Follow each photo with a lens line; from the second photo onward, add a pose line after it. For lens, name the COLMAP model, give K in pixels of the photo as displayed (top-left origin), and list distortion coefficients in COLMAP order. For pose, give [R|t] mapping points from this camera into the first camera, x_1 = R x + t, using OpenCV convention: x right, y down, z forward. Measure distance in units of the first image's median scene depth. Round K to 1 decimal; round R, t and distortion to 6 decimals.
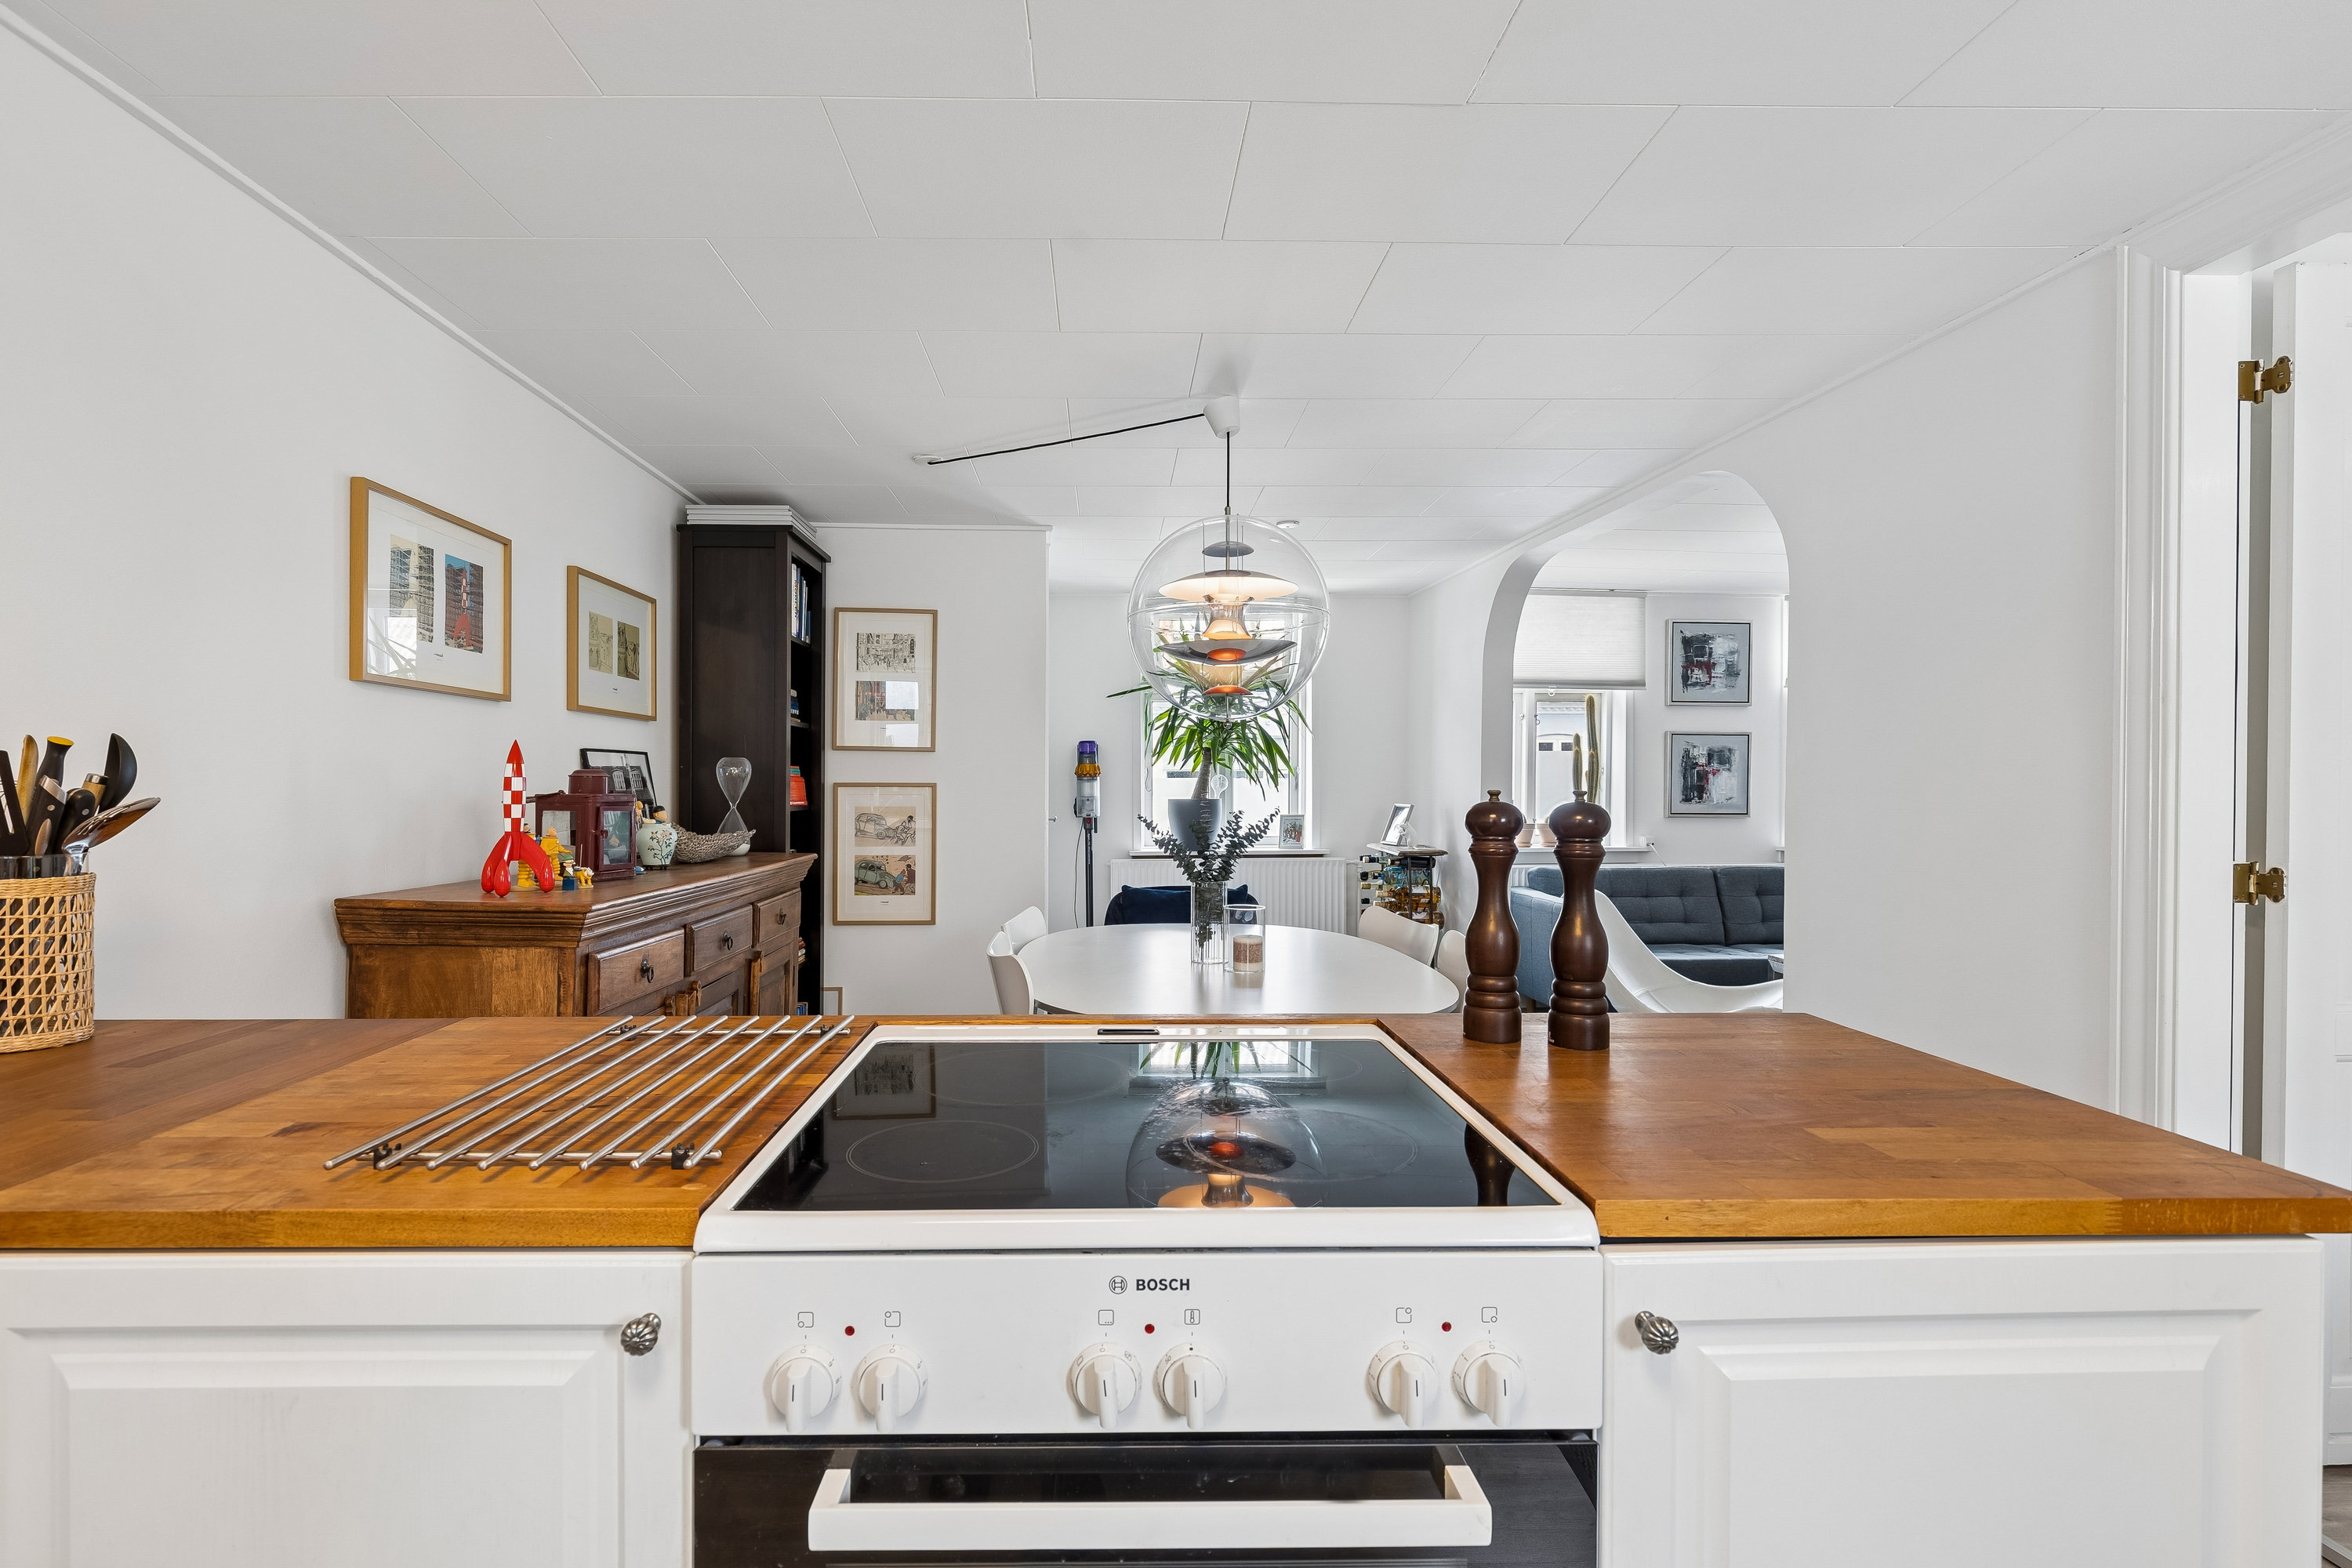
lens RADIAL K [[1114.6, 0, 1104.0], [0, 1114.6, 791.6], [0, 0, 1]] dist [-0.002624, -0.001732]
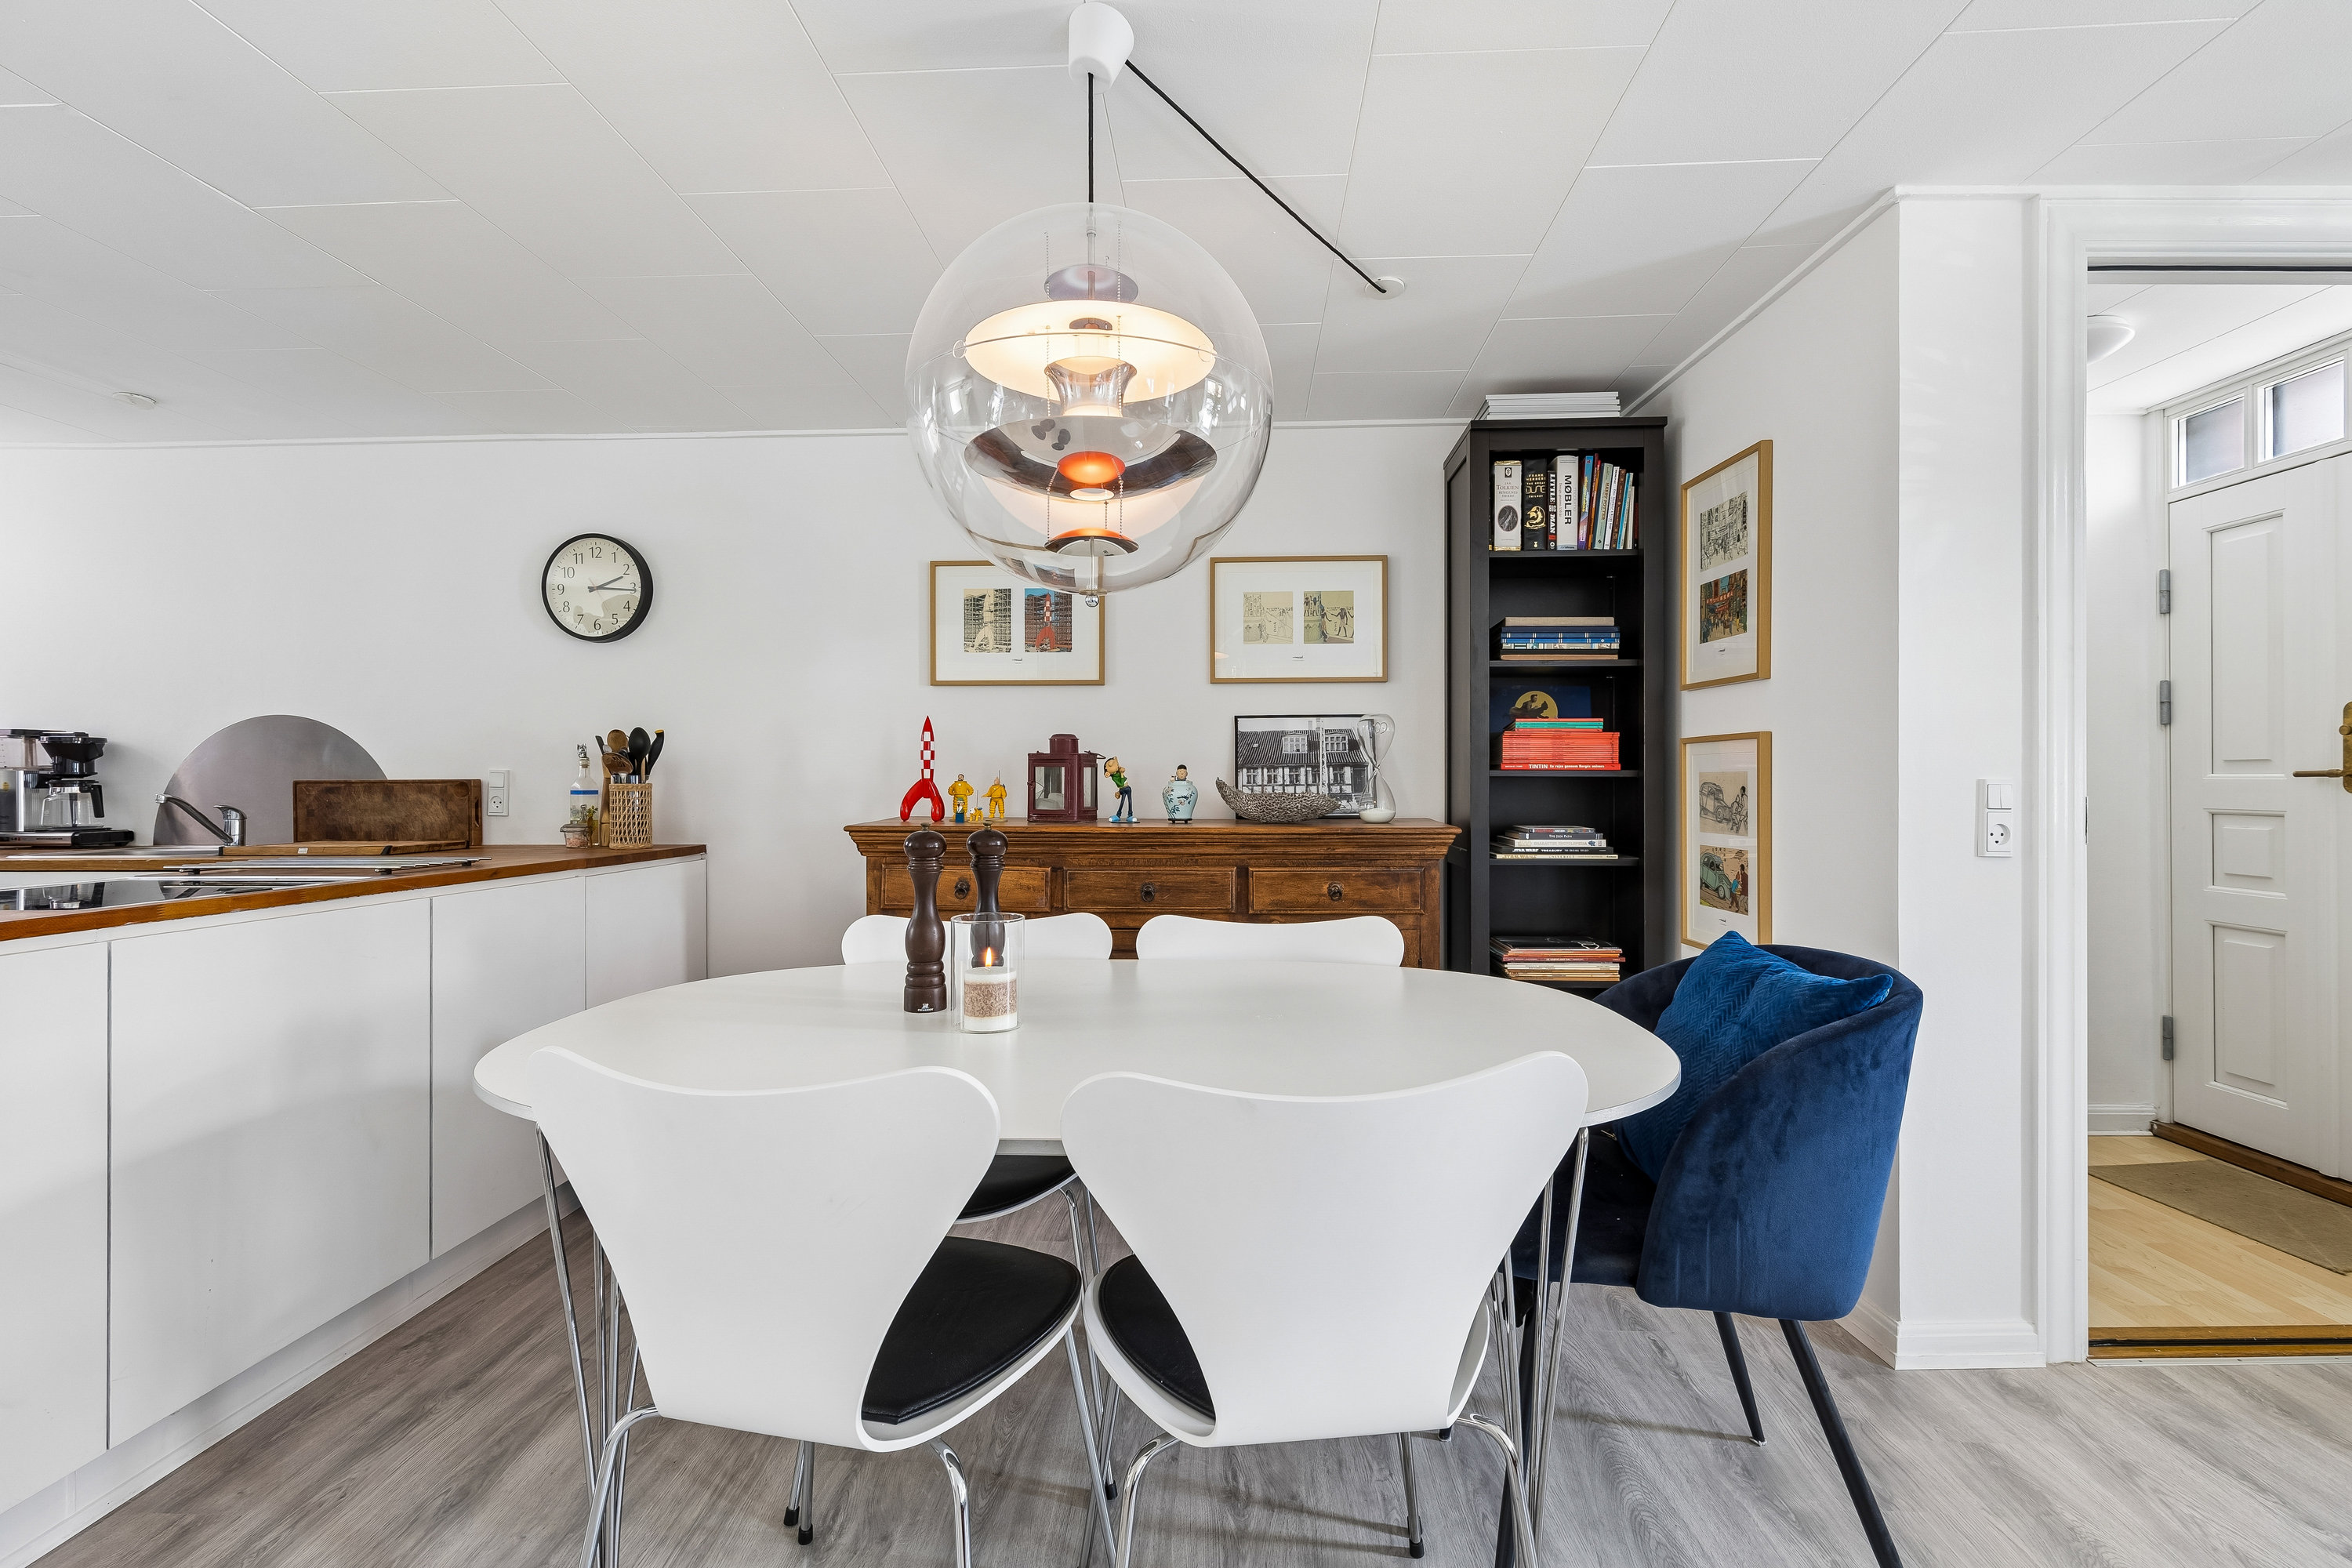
lens RADIAL K [[1058.9, 0, 1189.0], [0, 1058.9, 794.4], [0, 0, 1]] dist [0.007204, -0.001876]
pose [[-0.051621, 0.009000, -0.998626, 0.454193], [-0.004090, 0.999949, 0.009224, 0.023015], [0.998658, 0.004561, -0.051582, 0.761360]]
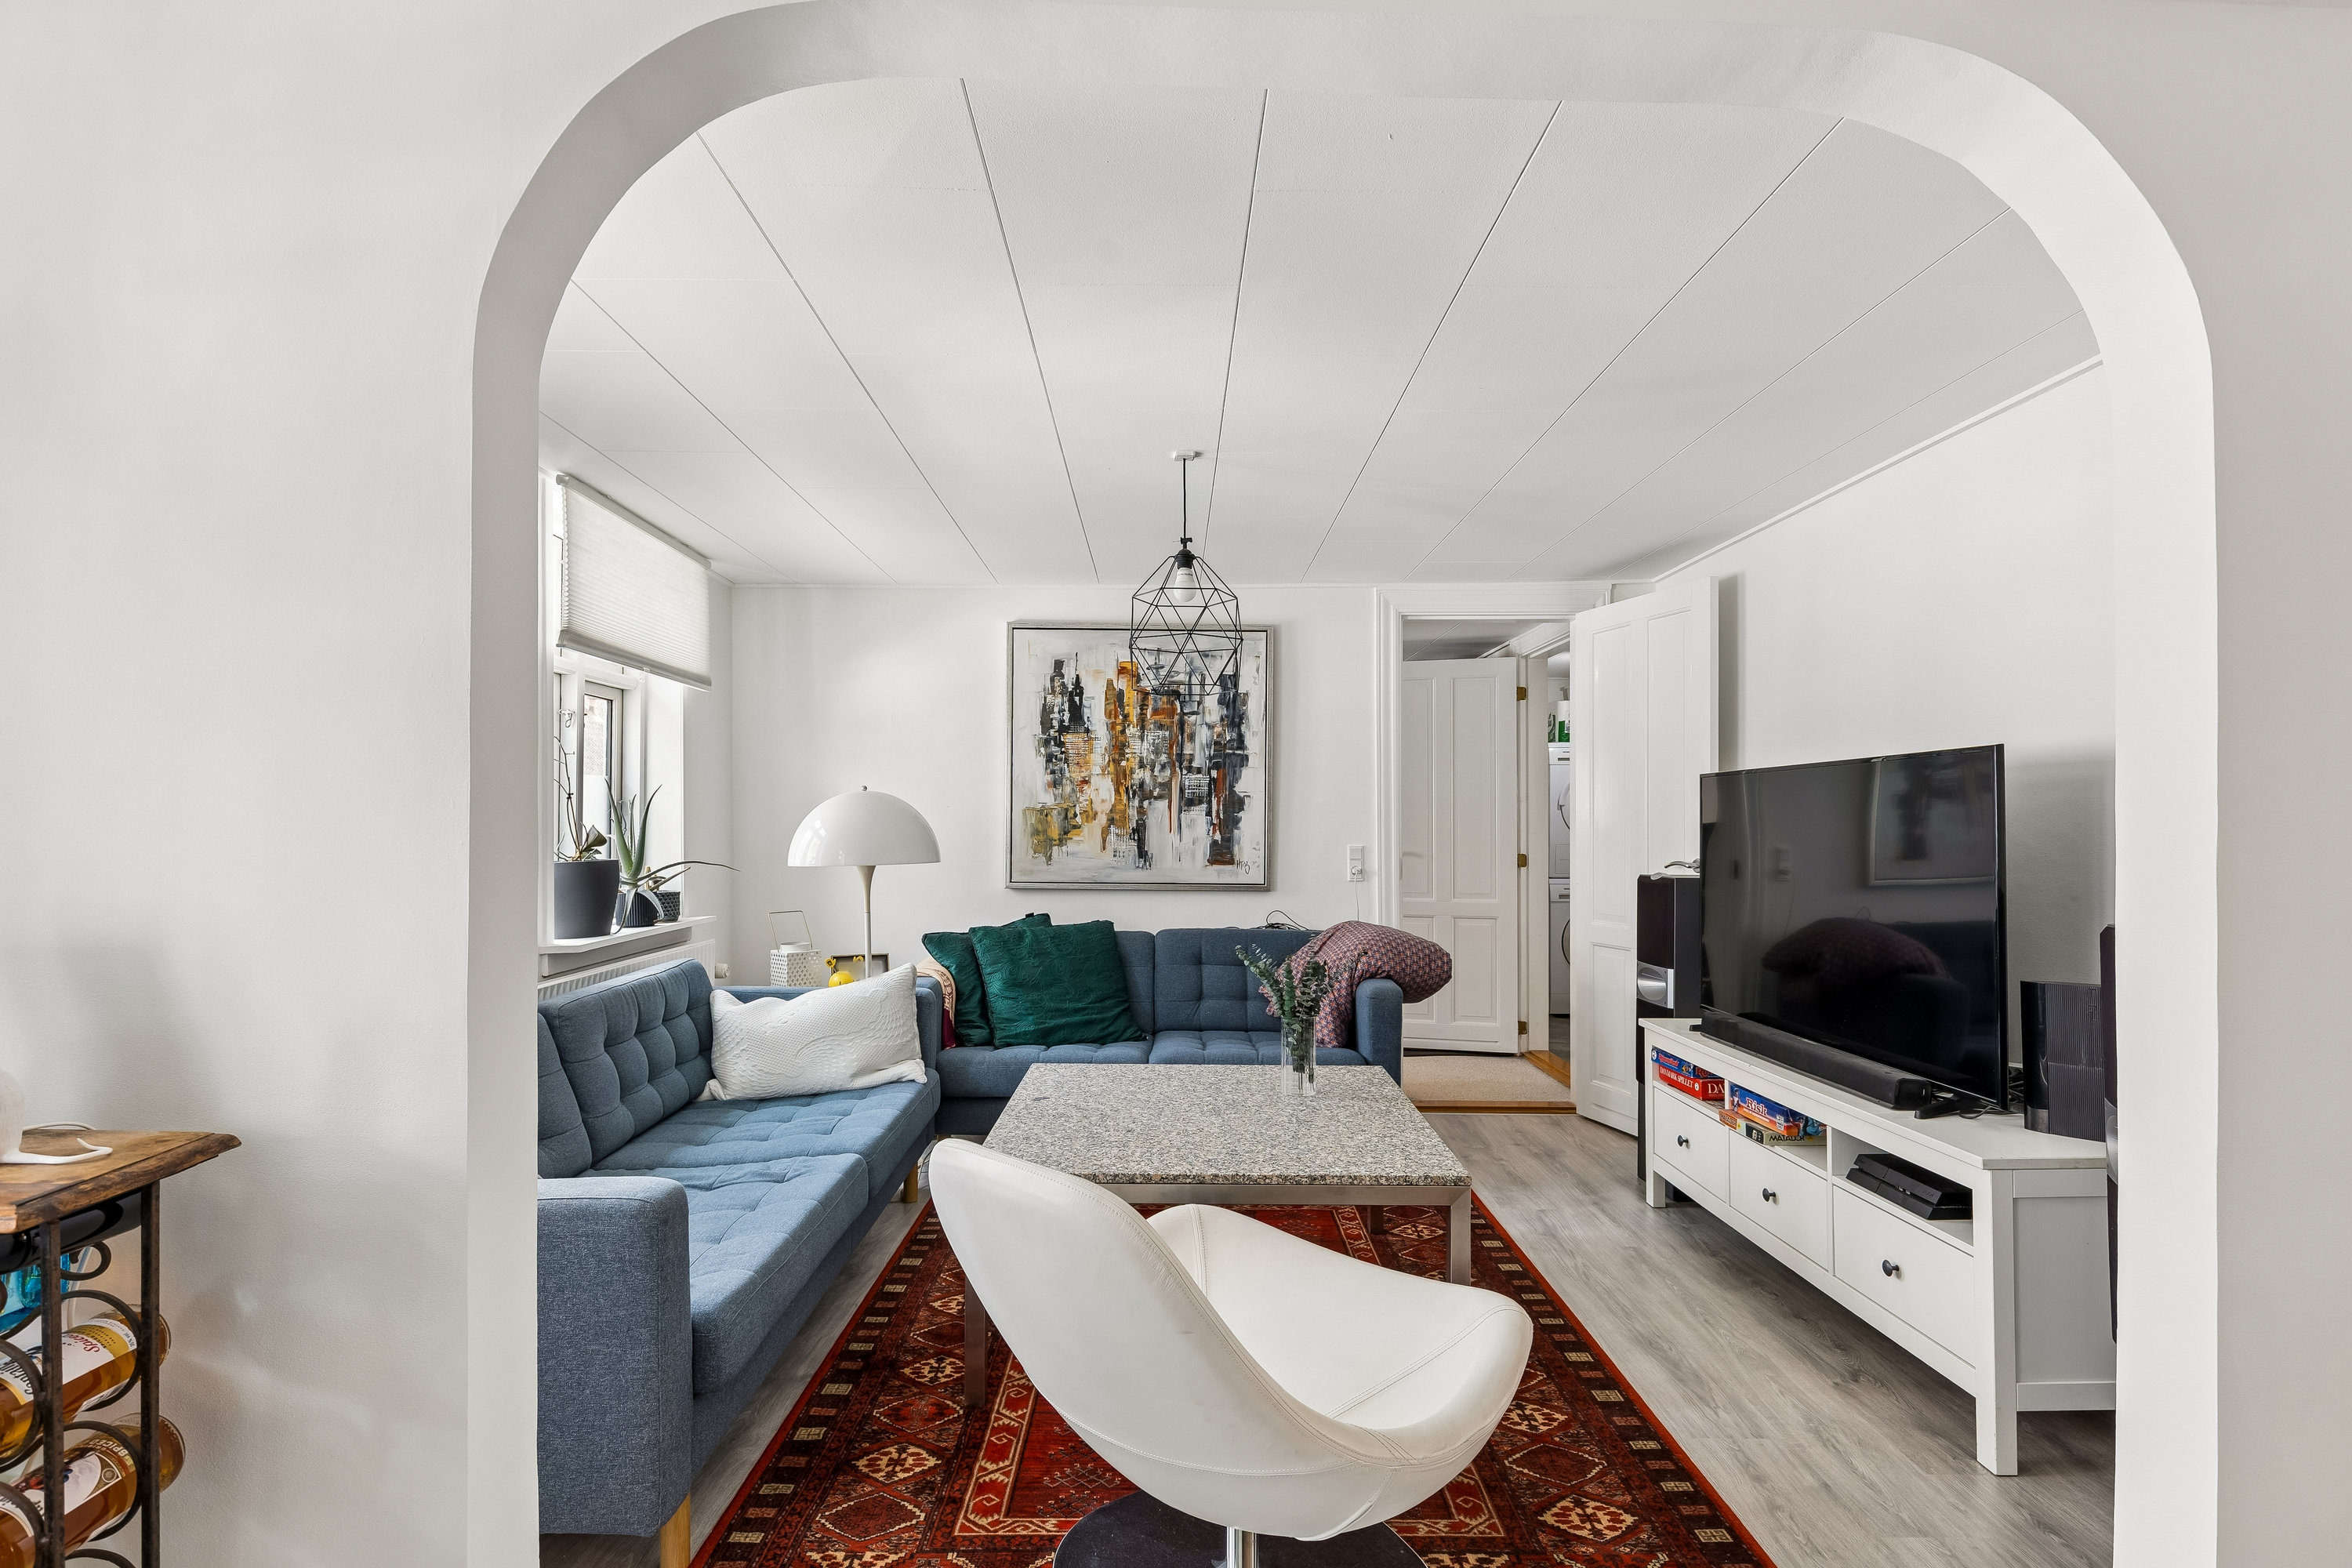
lens RADIAL K [[1114.6, 0, 1188.6], [0, 1114.6, 825.8], [0, 0, 1]] dist [-0.002624, -0.001732]
pose [[0.022380, -0.000183, 0.999750, 0.122507], [0.011686, 0.999932, -0.000079, -0.006426], [-0.999681, 0.011685, 0.022380, 1.008187]]
